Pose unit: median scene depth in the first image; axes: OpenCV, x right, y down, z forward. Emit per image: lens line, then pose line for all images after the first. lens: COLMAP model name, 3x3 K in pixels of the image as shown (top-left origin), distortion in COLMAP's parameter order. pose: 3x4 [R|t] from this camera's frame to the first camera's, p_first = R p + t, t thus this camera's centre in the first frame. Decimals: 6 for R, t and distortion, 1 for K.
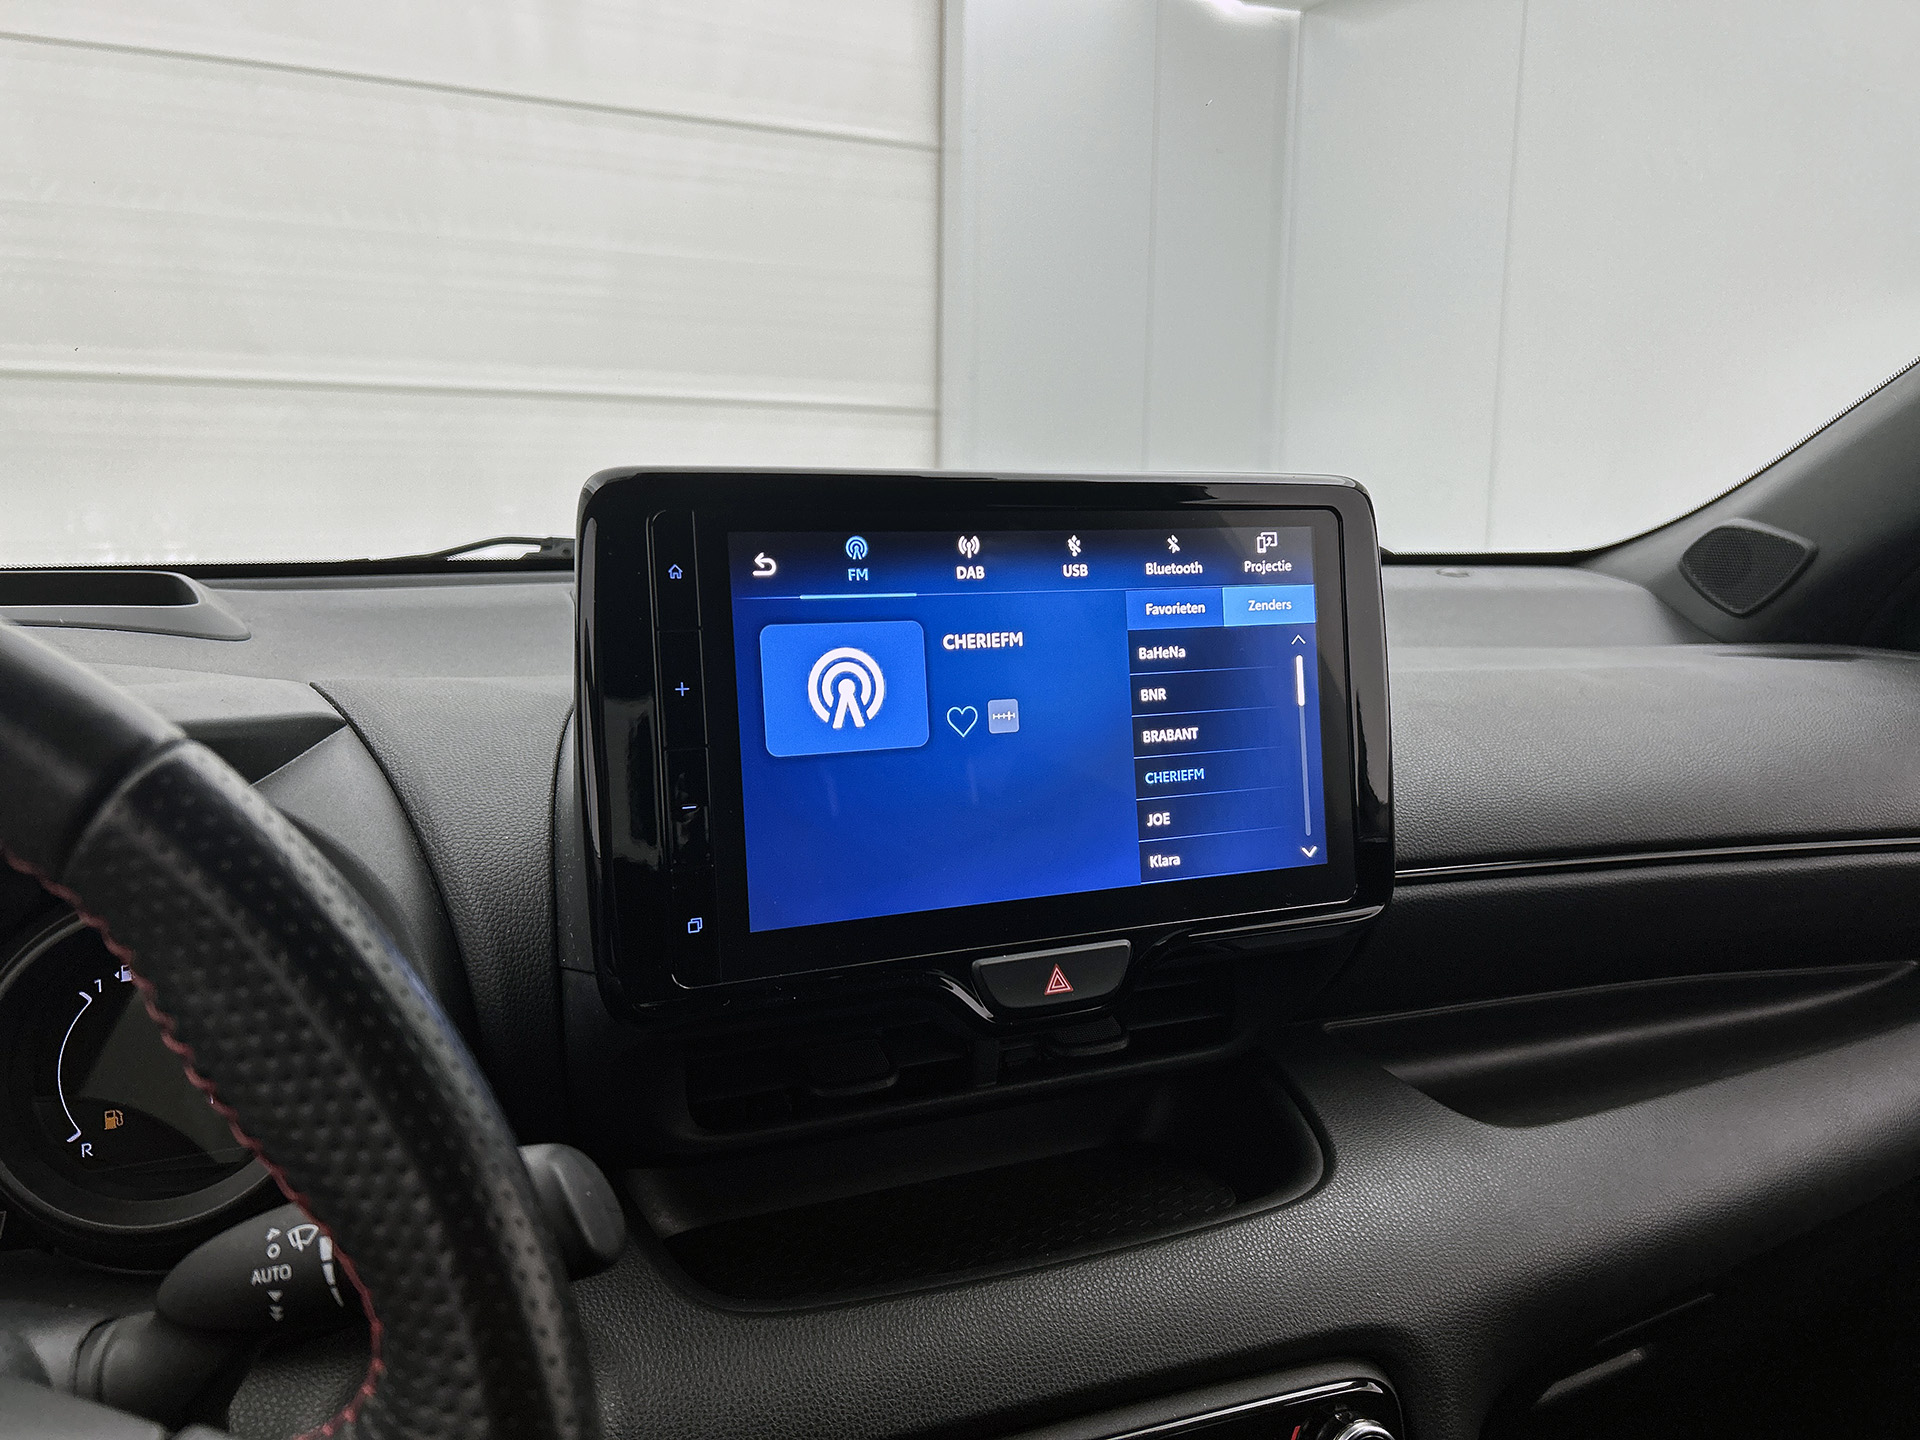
lens RADIAL K [[1472.9, 0, 970.3], [0, 1472.9, 725.6], [0, 0, 1]] dist [0.039247, -0.057373]
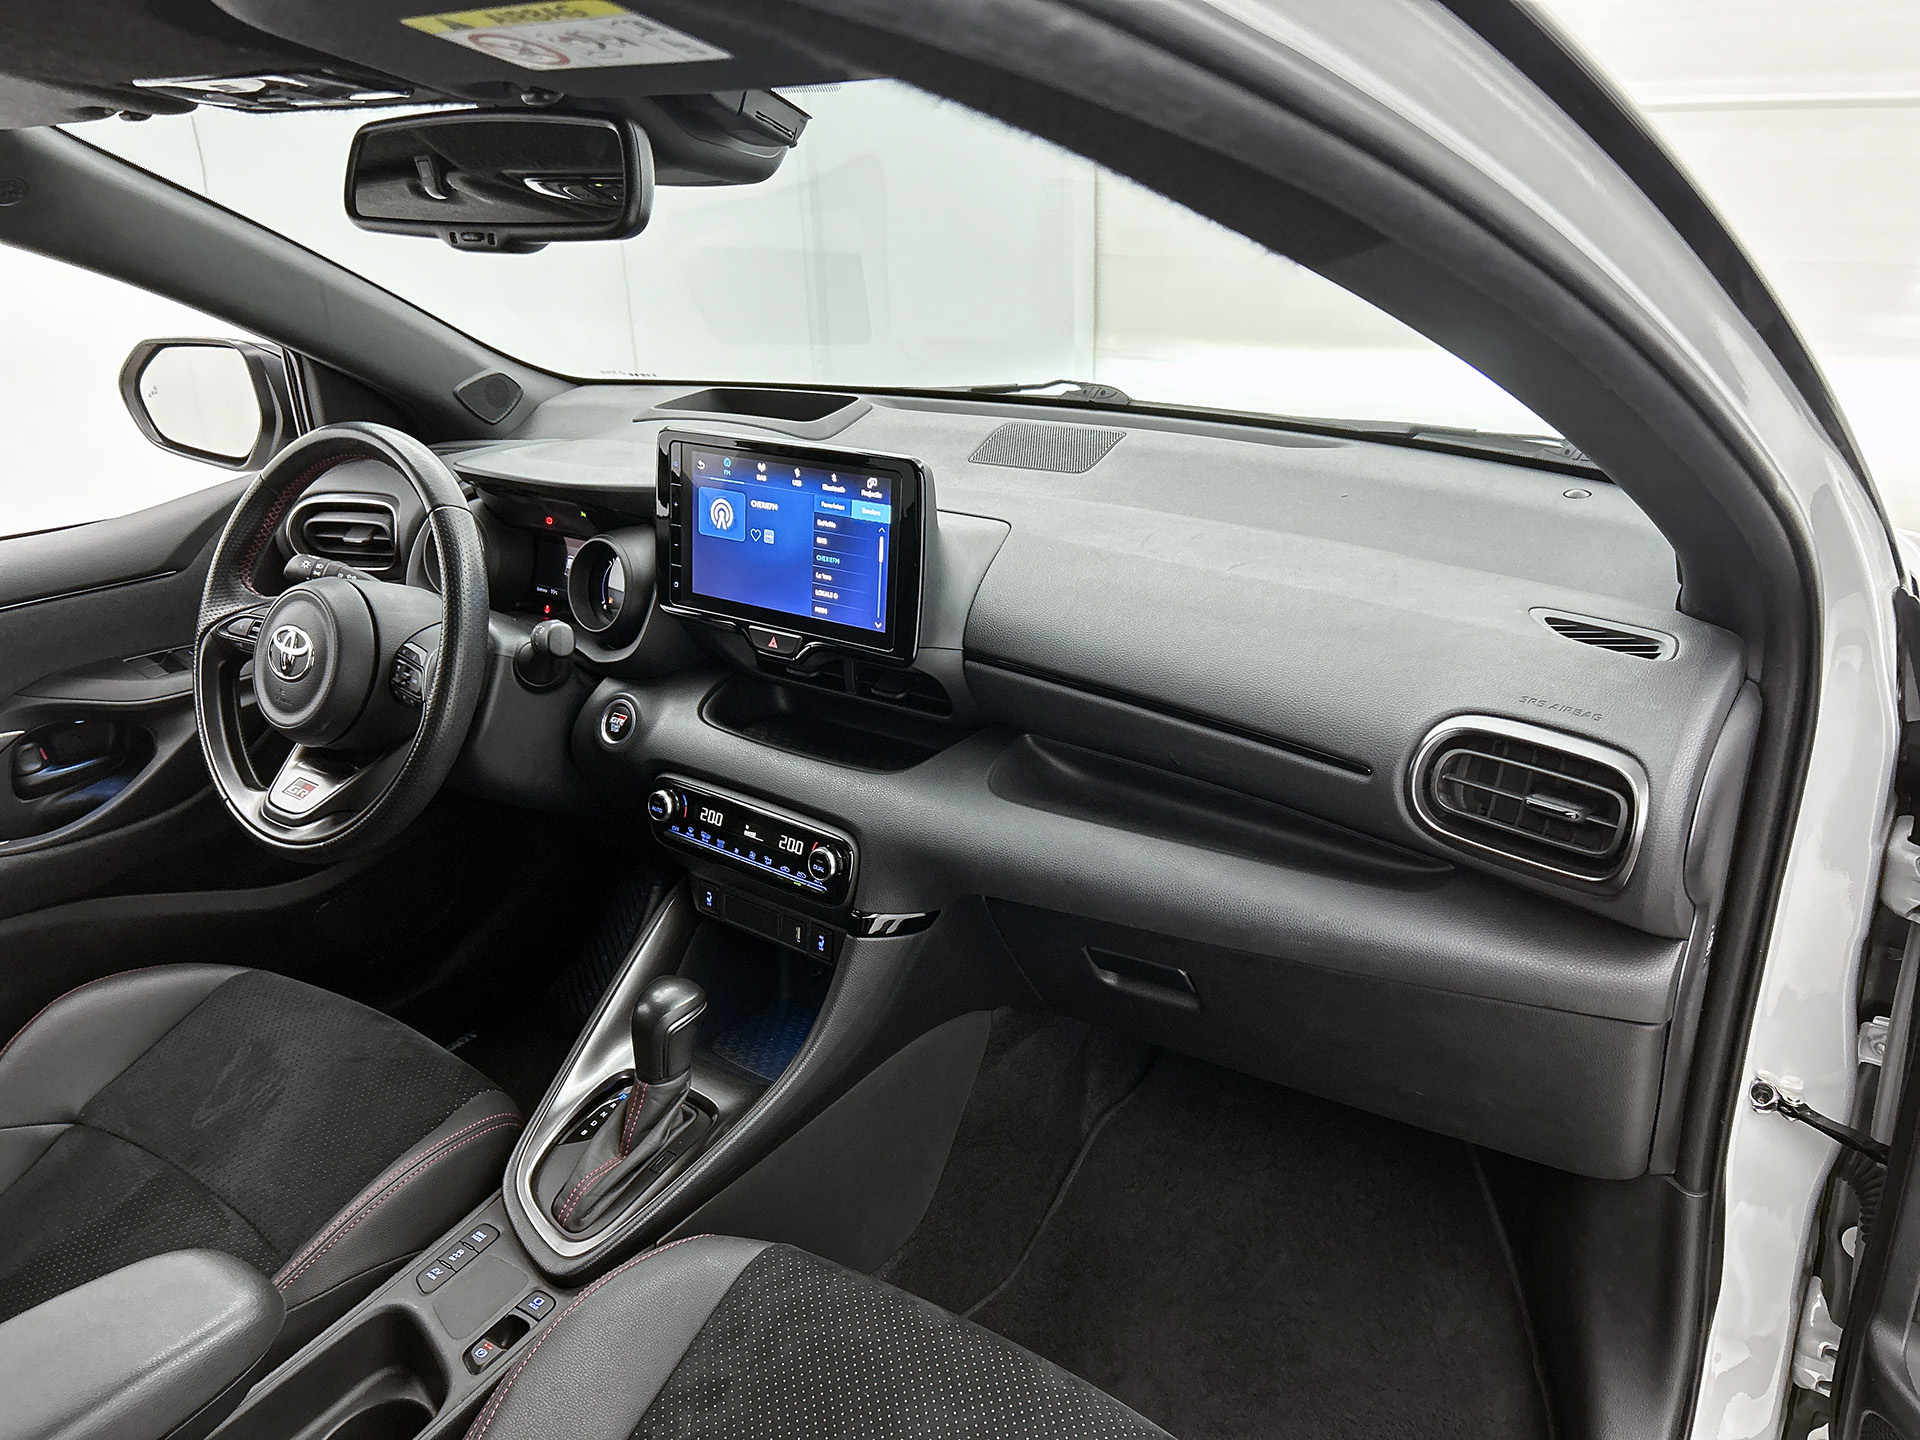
lens RADIAL K [[1472.9, 0, 988.2], [0, 1472.9, 765.5], [0, 0, 1]] dist [0.039247, -0.057373]
pose [[0.505434, 0.328665, -0.797819, 2.260788], [-0.106432, 0.941302, 0.320347, -0.466900], [0.856276, -0.077001, 0.510747, -0.011166]]
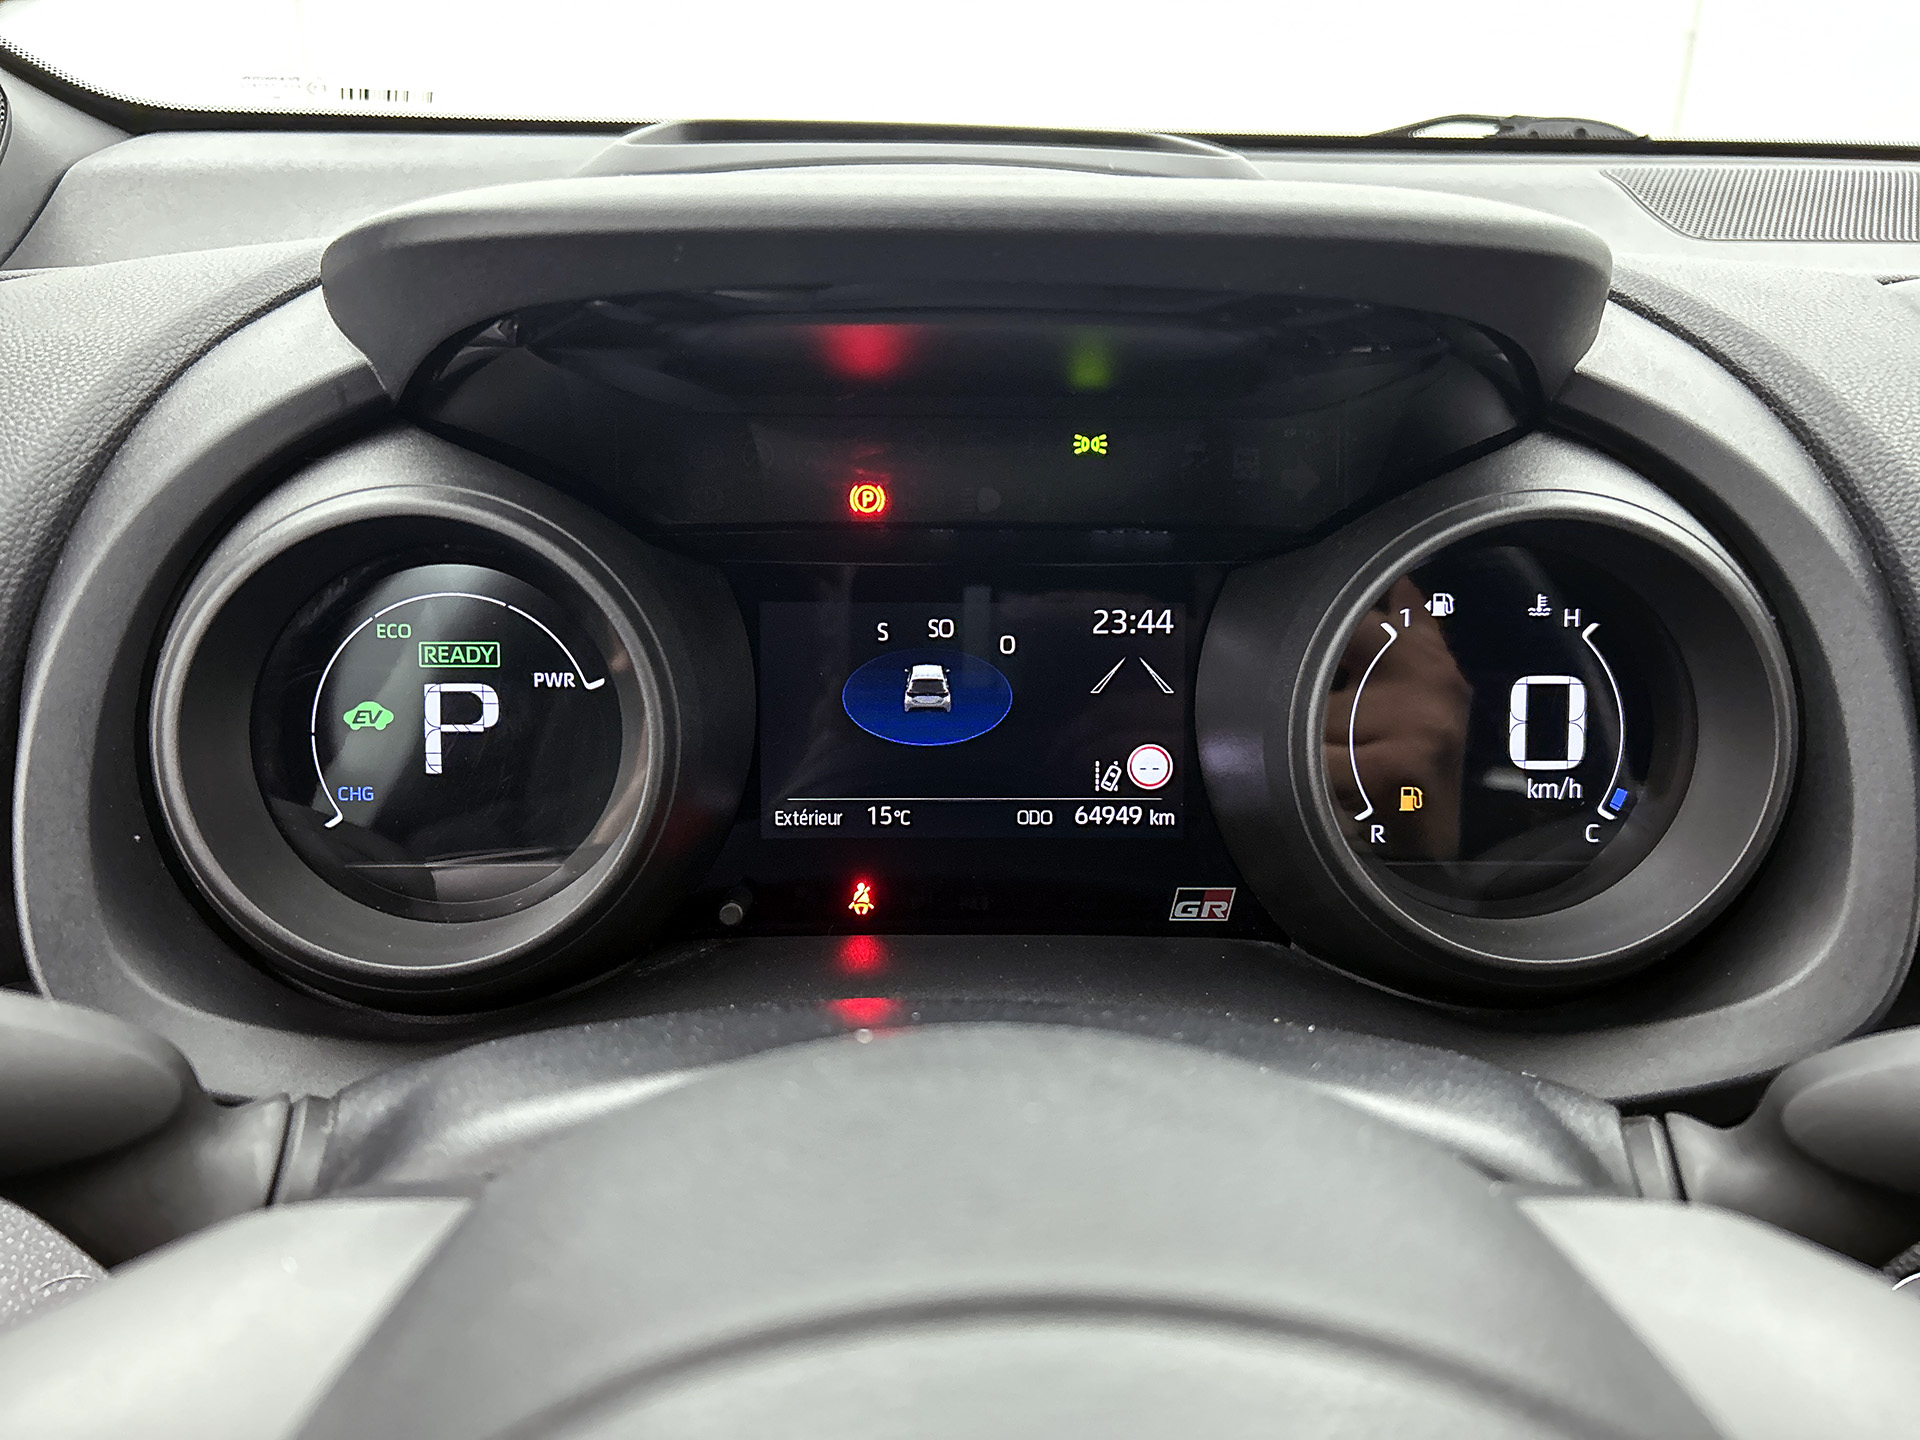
lens RADIAL K [[1472.9, 0, 968.9], [0, 1472.9, 708.5], [0, 0, 1]] dist [0.039247, -0.057373]
pose [[0.927148, 0.141314, -0.347026, -0.452620], [-0.069707, 0.975038, 0.210814, 0.069193], [0.368154, -0.171266, 0.913855, 0.214505]]
